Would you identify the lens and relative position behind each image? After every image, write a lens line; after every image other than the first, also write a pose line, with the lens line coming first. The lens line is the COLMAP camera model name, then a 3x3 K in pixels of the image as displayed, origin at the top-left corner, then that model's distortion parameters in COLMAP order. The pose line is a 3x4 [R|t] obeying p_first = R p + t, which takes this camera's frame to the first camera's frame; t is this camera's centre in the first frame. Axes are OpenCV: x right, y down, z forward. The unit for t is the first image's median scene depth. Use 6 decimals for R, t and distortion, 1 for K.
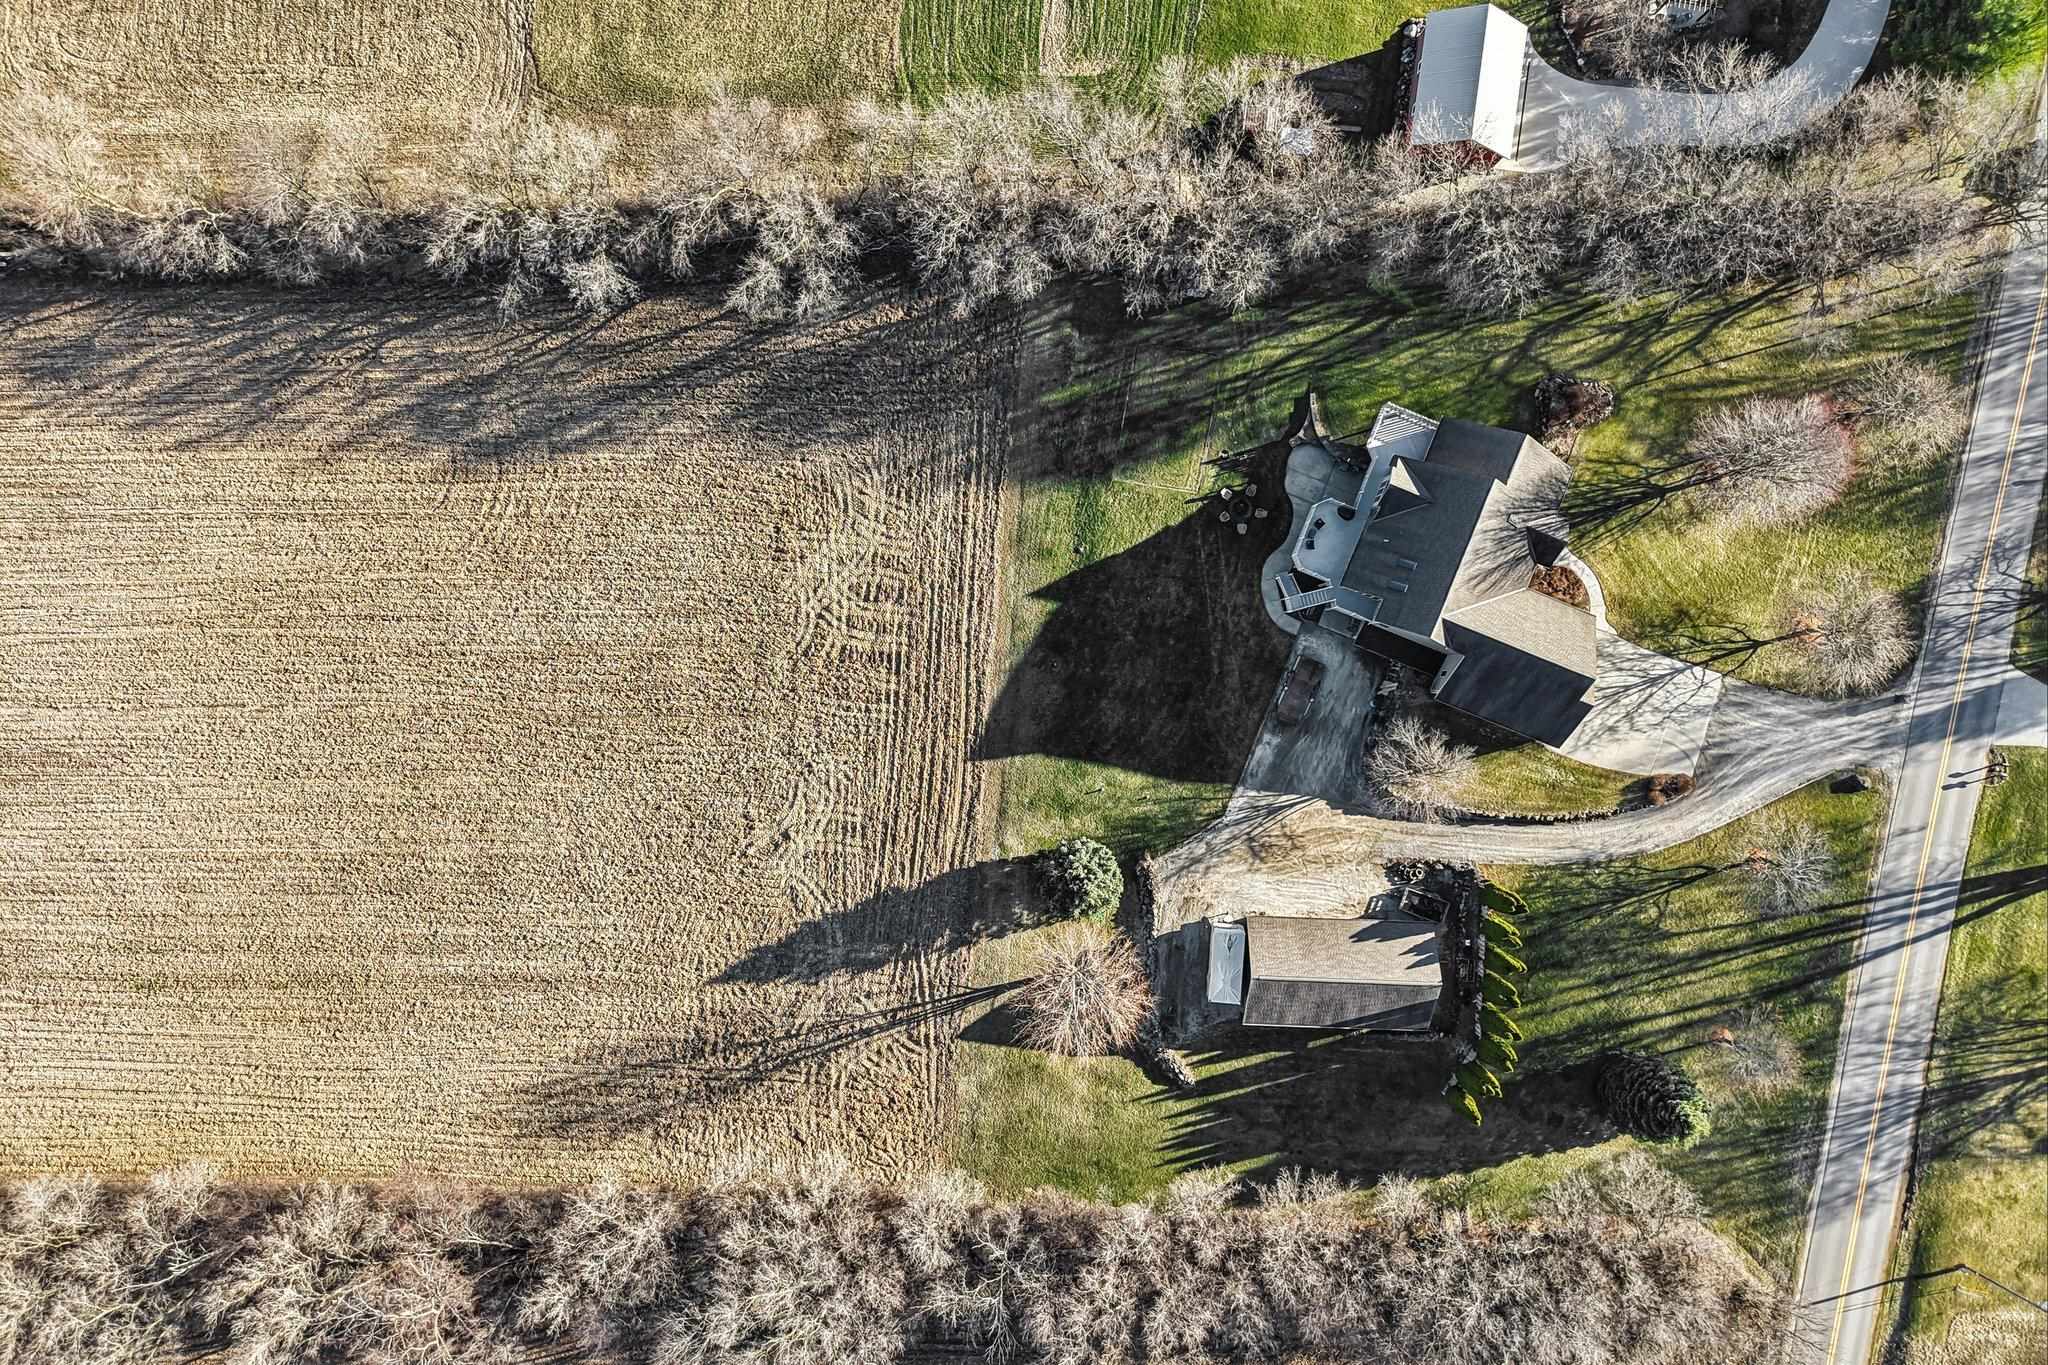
lens RADIAL K [[1376.2, 0, 1024.0], [0, 1376.2, 682.5], [0, 0, 1]] dist [0.008843, -0.005769]
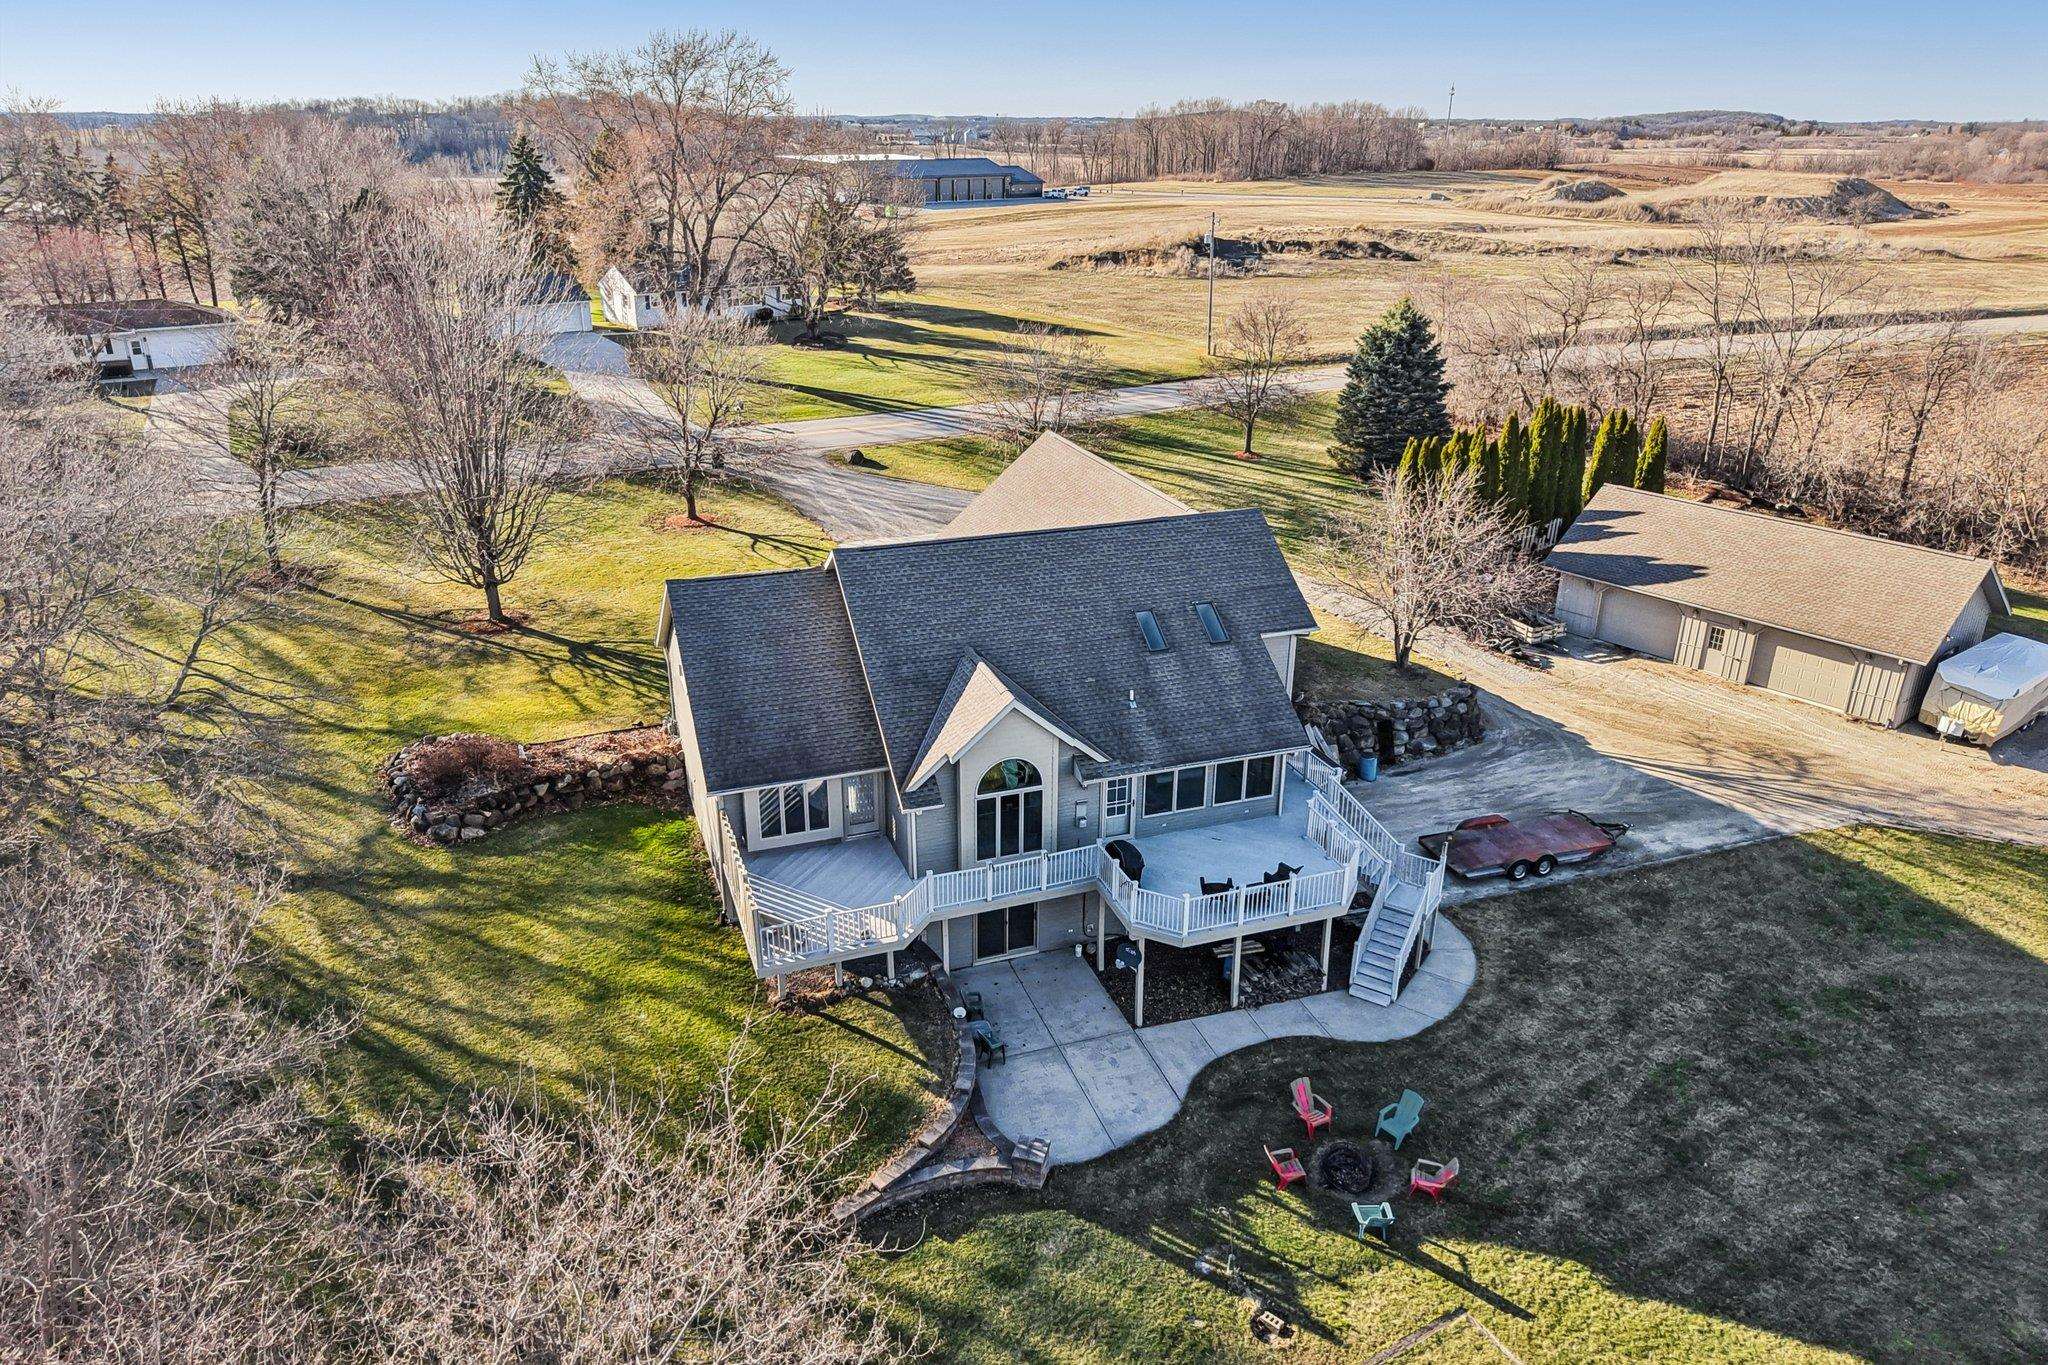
lens RADIAL K [[1378.5, 0, 1024.0], [0, 1378.5, 682.5], [0, 0, 1]] dist [-0.013087, -0.001334]
pose [[-0.658510, -0.297340, 0.691342, 0.044924], [0.752544, -0.268058, 0.601516, -0.299826], [0.006465, 0.916370, 0.400280, 0.810972]]
